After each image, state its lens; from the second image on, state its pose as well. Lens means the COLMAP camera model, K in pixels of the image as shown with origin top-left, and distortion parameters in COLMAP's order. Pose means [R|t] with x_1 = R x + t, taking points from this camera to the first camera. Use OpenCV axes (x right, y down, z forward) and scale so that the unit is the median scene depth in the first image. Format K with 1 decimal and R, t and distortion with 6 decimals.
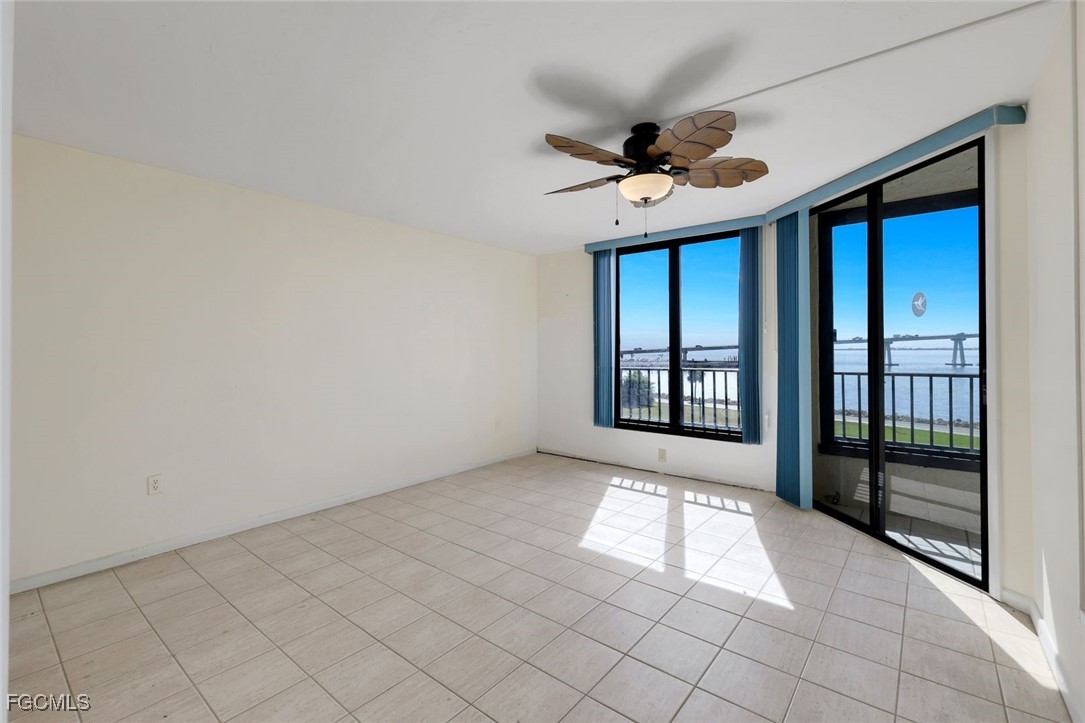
lens RADIAL K [[470.2, 0, 544.8], [0, 470.2, 352.0], [0, 0, 1]] dist [0.001690, 0.000366]
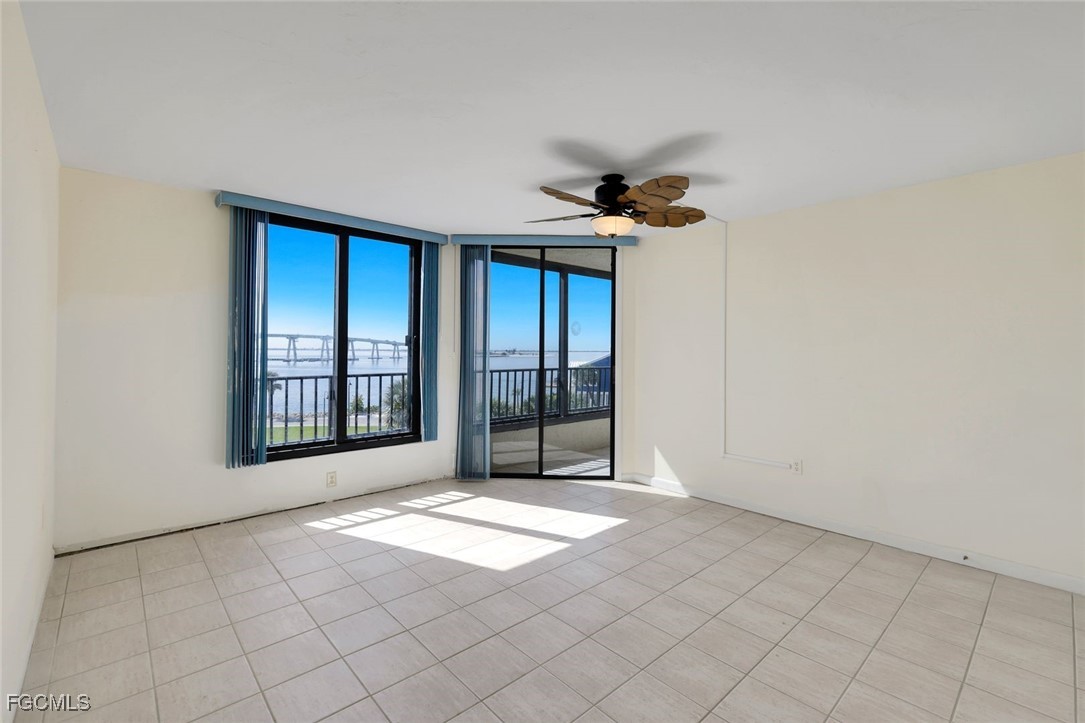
lens RADIAL K [[472.4, 0, 541.9], [0, 472.4, 337.4], [0, 0, 1]] dist [-0.008528, -0.000115]
pose [[0.142842, 0.046012, 0.988675, -0.715896], [-0.000200, 0.998920, -0.046460, 0.010563], [-0.989746, 0.006439, 0.142697, 0.695450]]
